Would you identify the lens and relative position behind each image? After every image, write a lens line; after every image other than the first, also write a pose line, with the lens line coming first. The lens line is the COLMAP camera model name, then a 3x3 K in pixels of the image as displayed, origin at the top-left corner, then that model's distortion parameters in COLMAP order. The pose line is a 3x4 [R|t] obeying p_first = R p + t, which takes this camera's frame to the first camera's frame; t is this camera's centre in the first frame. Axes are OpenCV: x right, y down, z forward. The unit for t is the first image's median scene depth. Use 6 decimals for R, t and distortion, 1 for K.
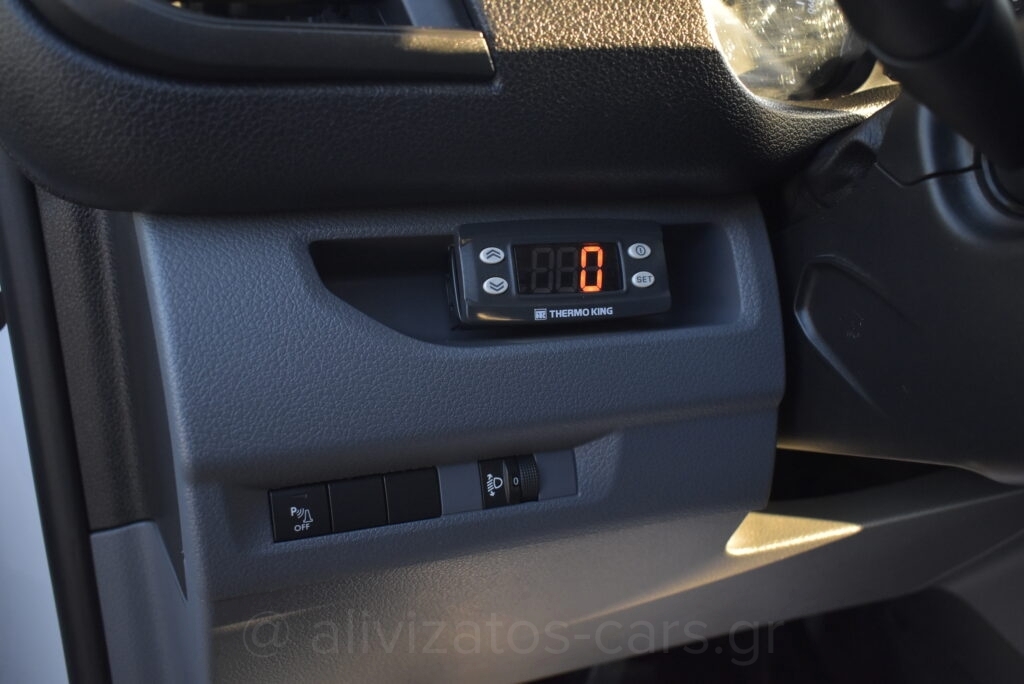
lens RADIAL K [[1112.3, 0, 512.0], [0, 1112.3, 342.0], [0, 0, 1]] dist [-0.126228, -0.001426]
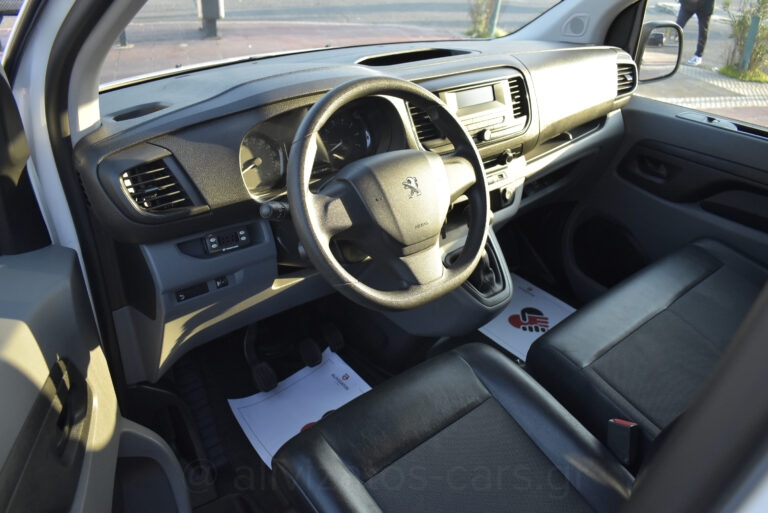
lens RADIAL K [[622.4, 0, 384.8], [0, 622.4, 232.2], [0, 0, 1]] dist [-0.087301, -0.009574]
pose [[0.944276, -0.137580, 0.299023, -0.110245], [0.106002, 0.987165, 0.119451, -0.349159], [-0.311619, -0.081097, 0.946740, -1.821760]]
